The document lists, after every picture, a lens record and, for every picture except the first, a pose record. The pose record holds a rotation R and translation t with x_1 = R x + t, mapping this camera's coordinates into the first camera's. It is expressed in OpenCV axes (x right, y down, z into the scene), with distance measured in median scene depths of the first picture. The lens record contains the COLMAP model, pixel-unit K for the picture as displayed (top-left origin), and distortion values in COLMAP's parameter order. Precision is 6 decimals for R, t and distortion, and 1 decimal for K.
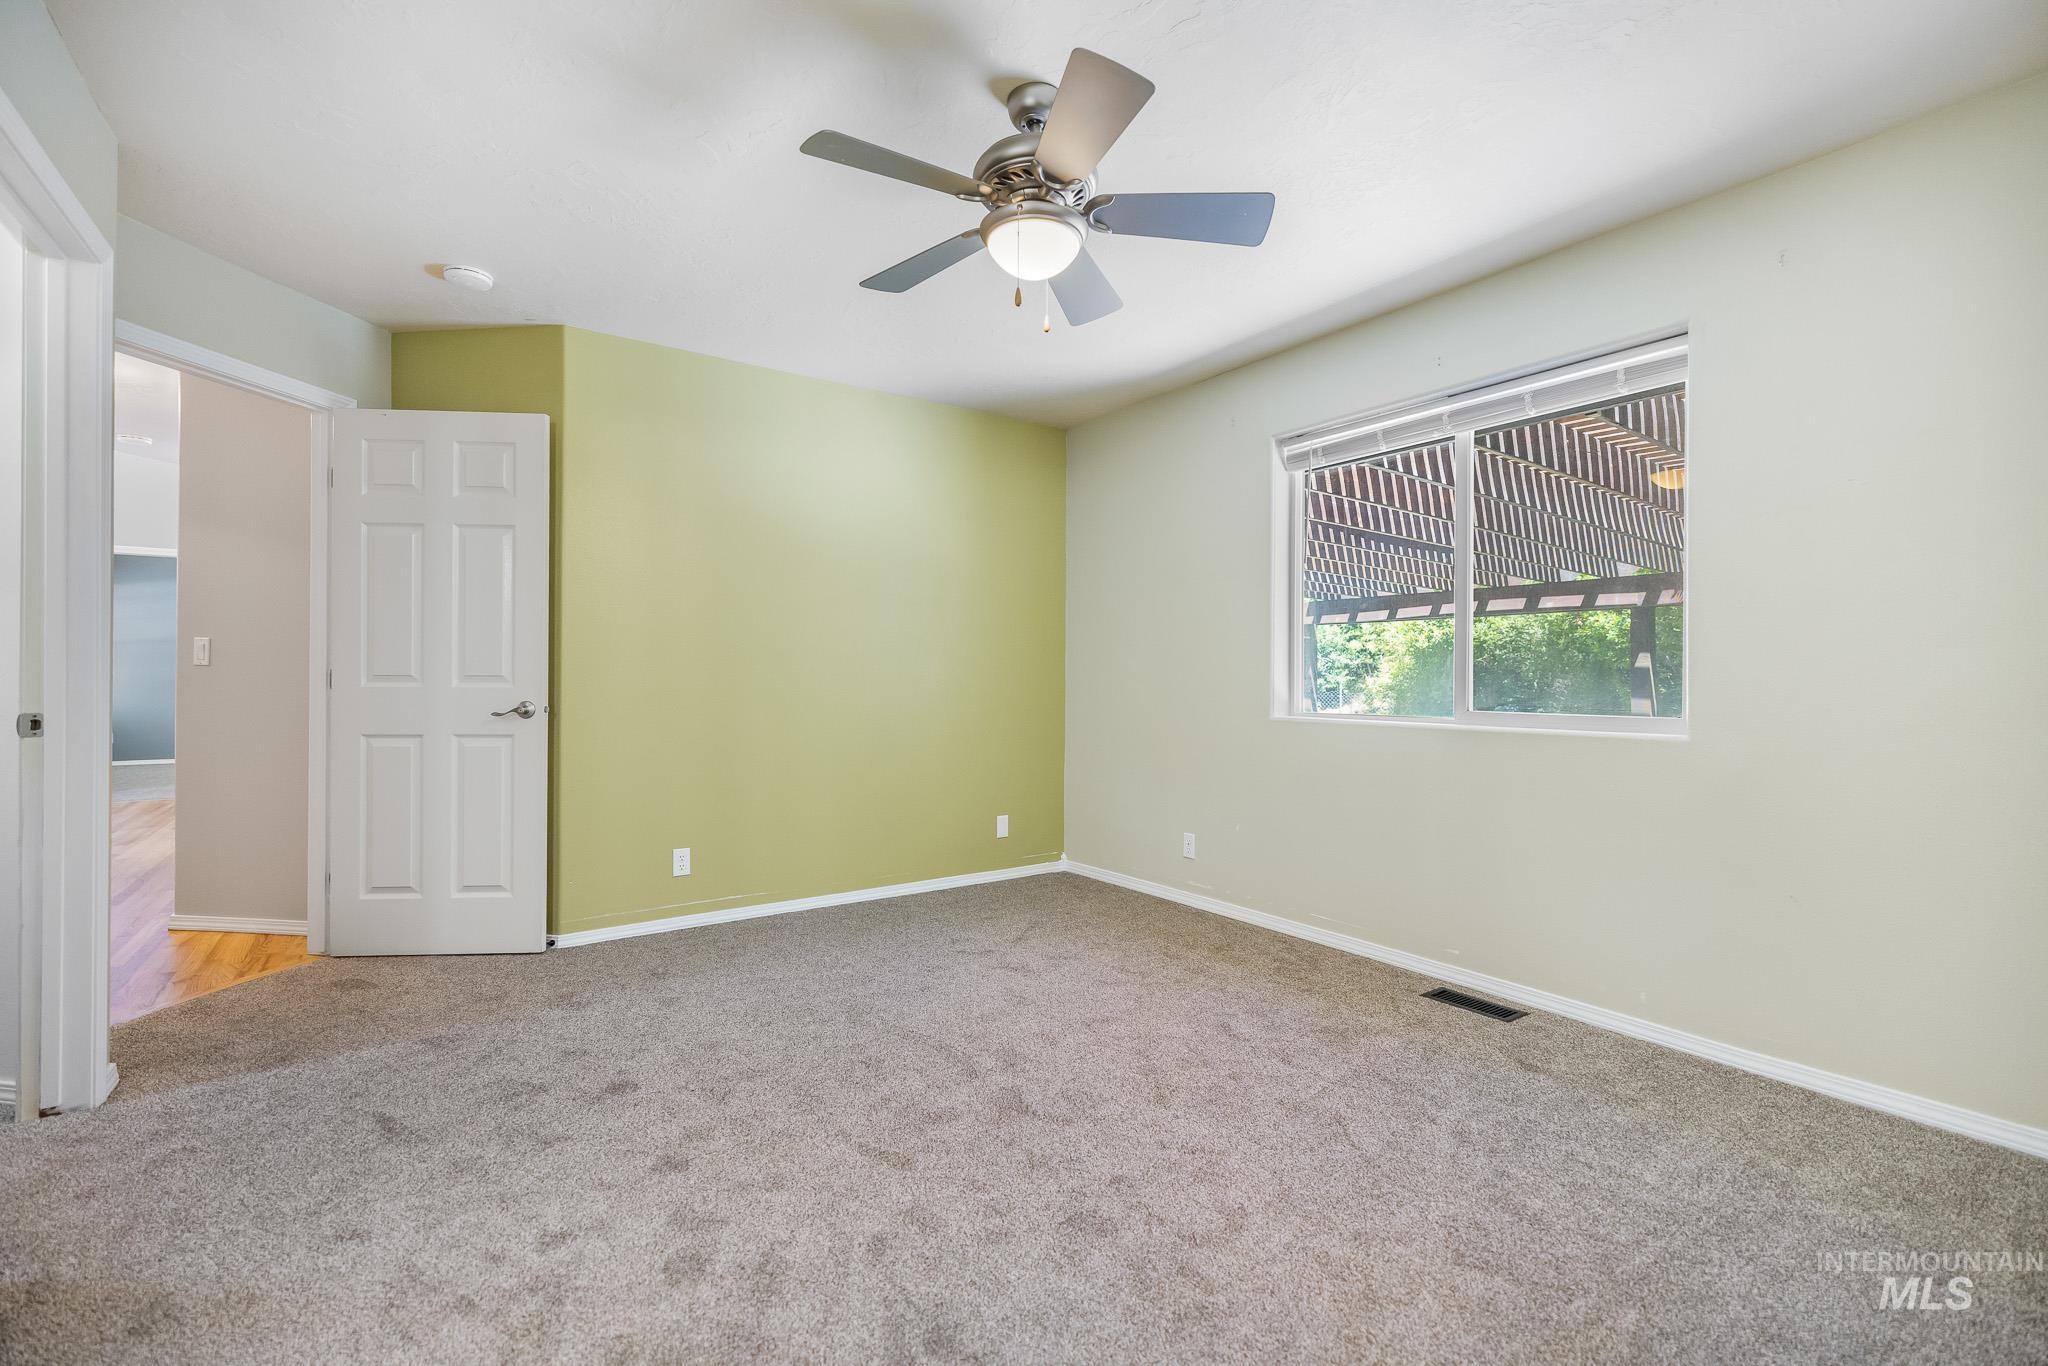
lens RADIAL K [[897.6, 0, 1024.0], [0, 897.6, 683.0], [0, 0, 1]] dist [0.000605, 0.000086]
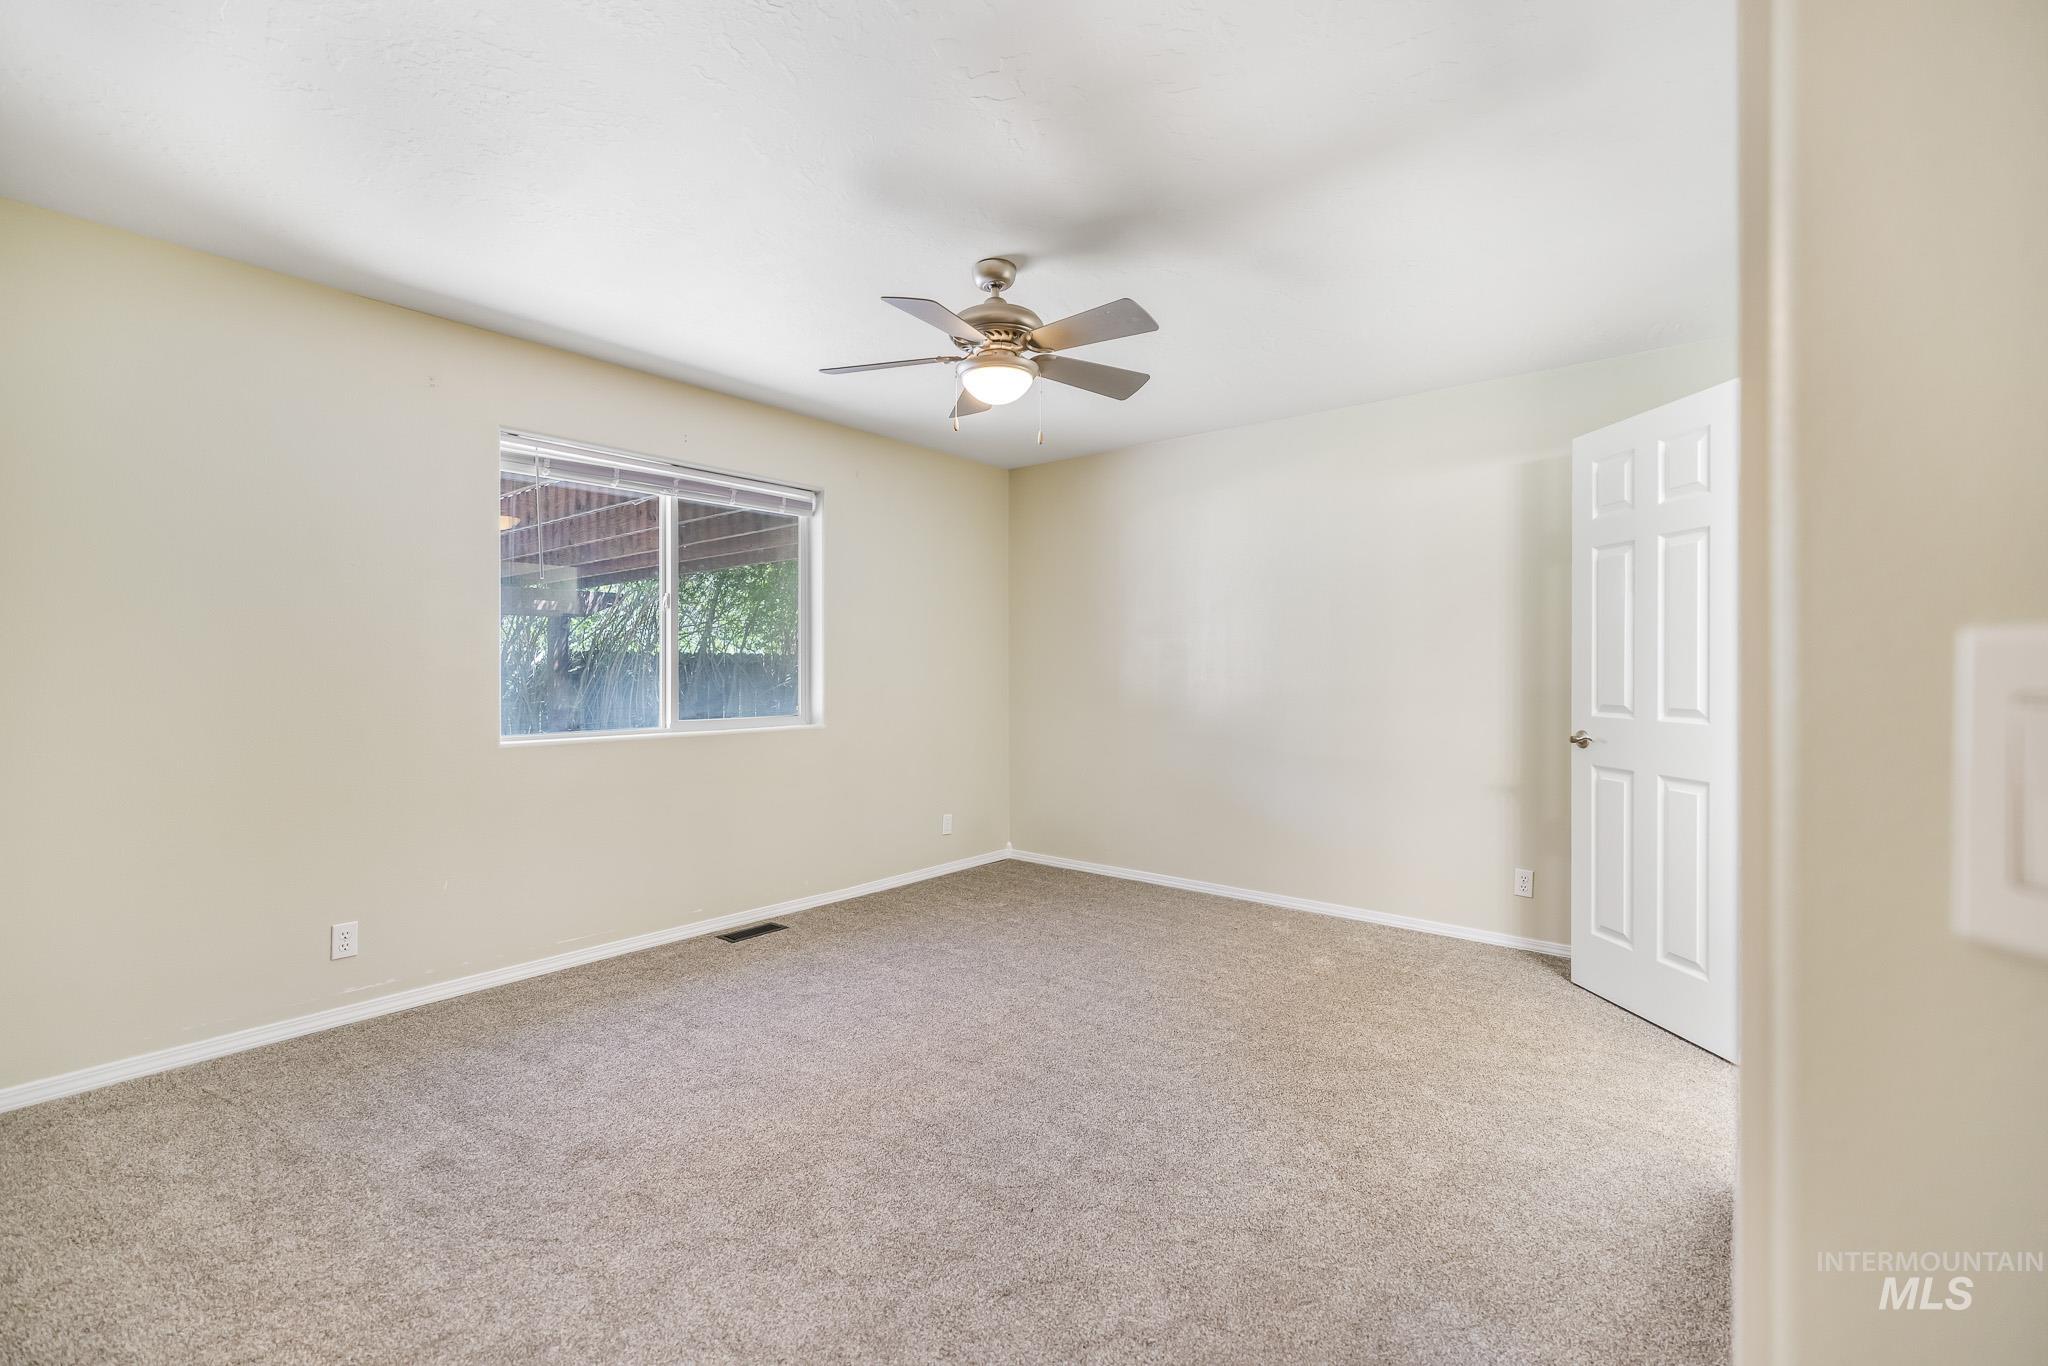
lens RADIAL K [[868.5, 0, 1024.0], [0, 868.5, 683.0], [0, 0, 1]] dist [-0.000402, -0.000276]
pose [[-0.263594, -0.010256, 0.964579, -0.842708], [0.010409, 0.999855, 0.013475, -0.034273], [-0.964577, 0.013592, -0.263449, 0.903913]]
